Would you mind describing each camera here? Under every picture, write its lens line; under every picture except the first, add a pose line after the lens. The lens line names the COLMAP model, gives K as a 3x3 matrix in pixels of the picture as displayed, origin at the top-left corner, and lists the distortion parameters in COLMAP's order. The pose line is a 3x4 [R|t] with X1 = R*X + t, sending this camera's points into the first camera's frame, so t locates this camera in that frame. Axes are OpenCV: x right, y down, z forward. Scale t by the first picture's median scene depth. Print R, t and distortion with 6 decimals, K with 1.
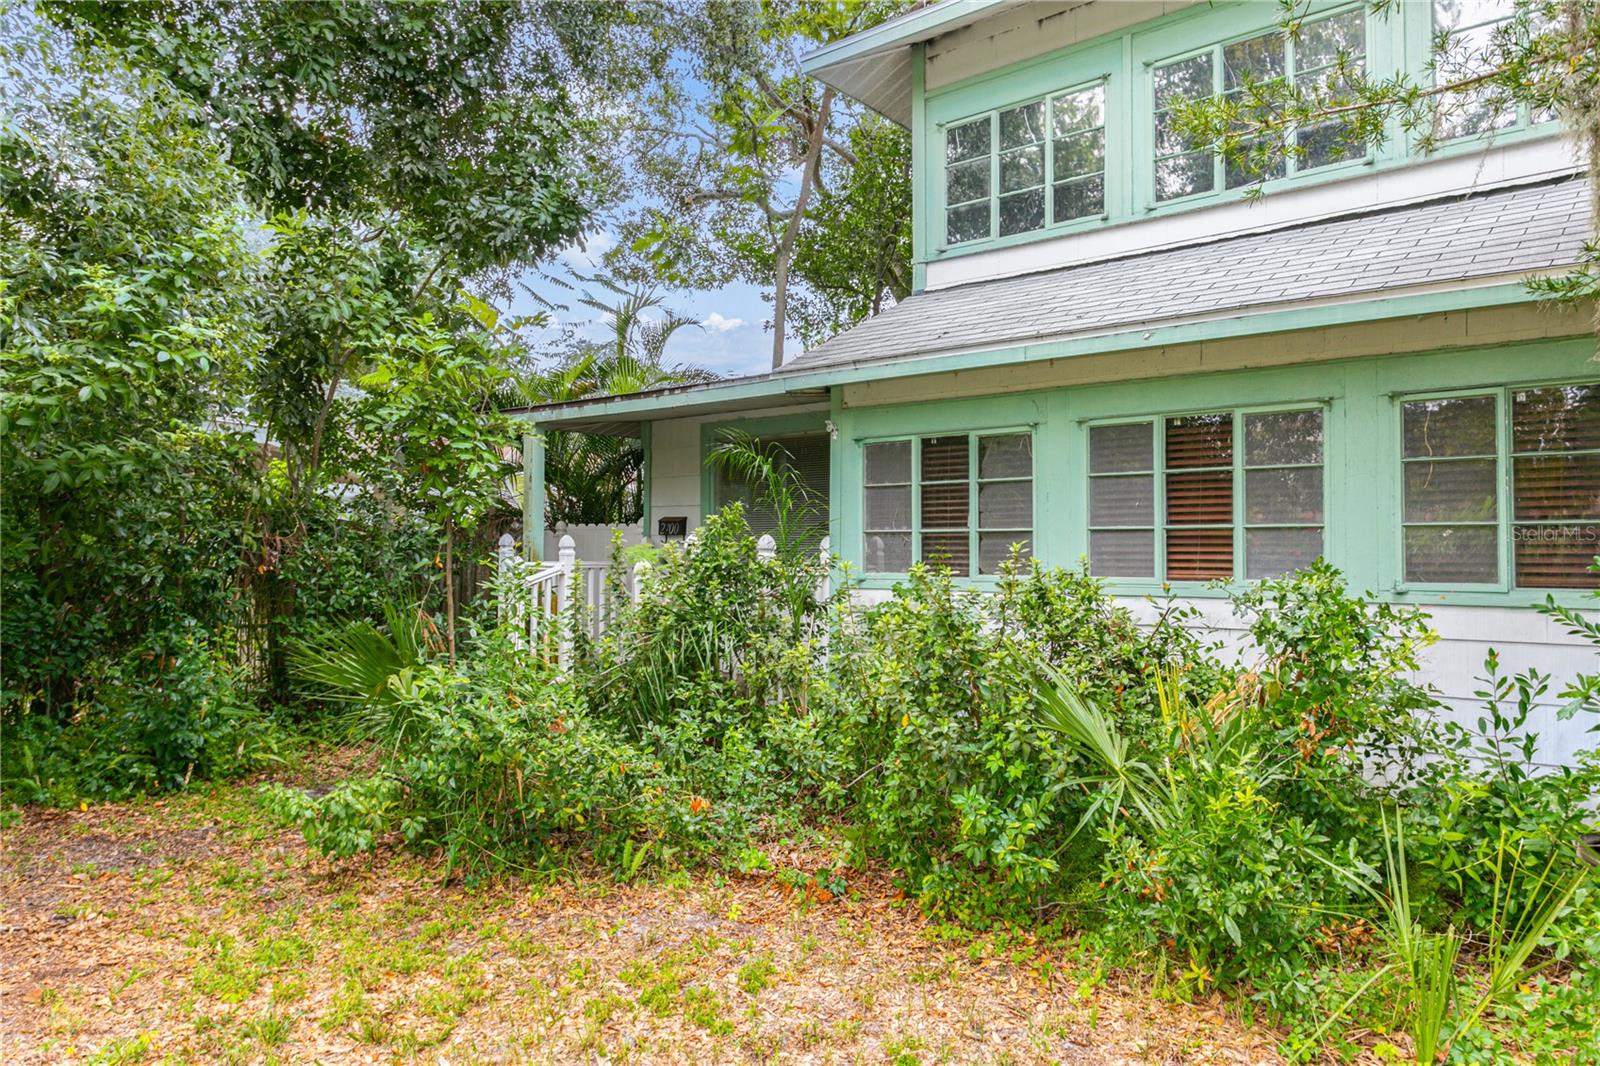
lens RADIAL K [[1088.0, 0, 800.0], [0, 1088.0, 533.0], [0, 0, 1]] dist [0.034907, -0.000648]
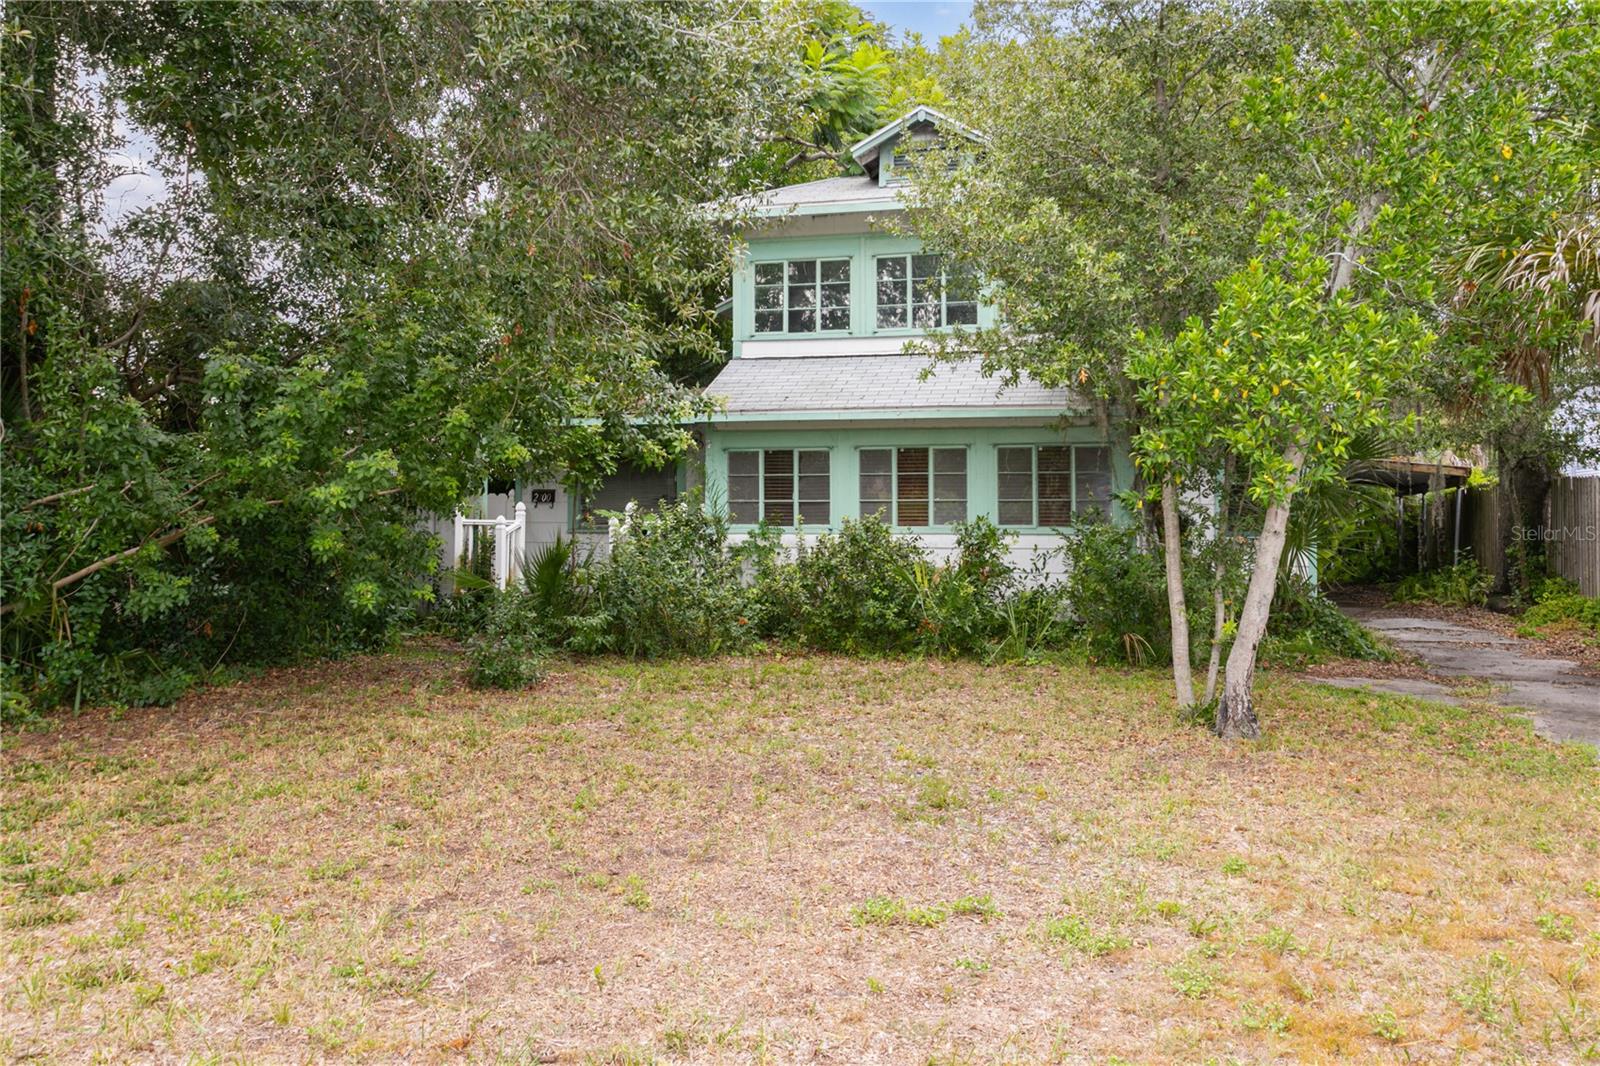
lens RADIAL K [[1348.6, 0, 796.1], [0, 1348.6, 495.4], [0, 0, 1]] dist [0.010058, 0.002866]
pose [[0.910682, 0.013516, 0.412886, -0.801821], [-0.010015, 0.999893, -0.010642, 0.012057], [-0.412986, 0.005557, 0.910721, -1.118452]]
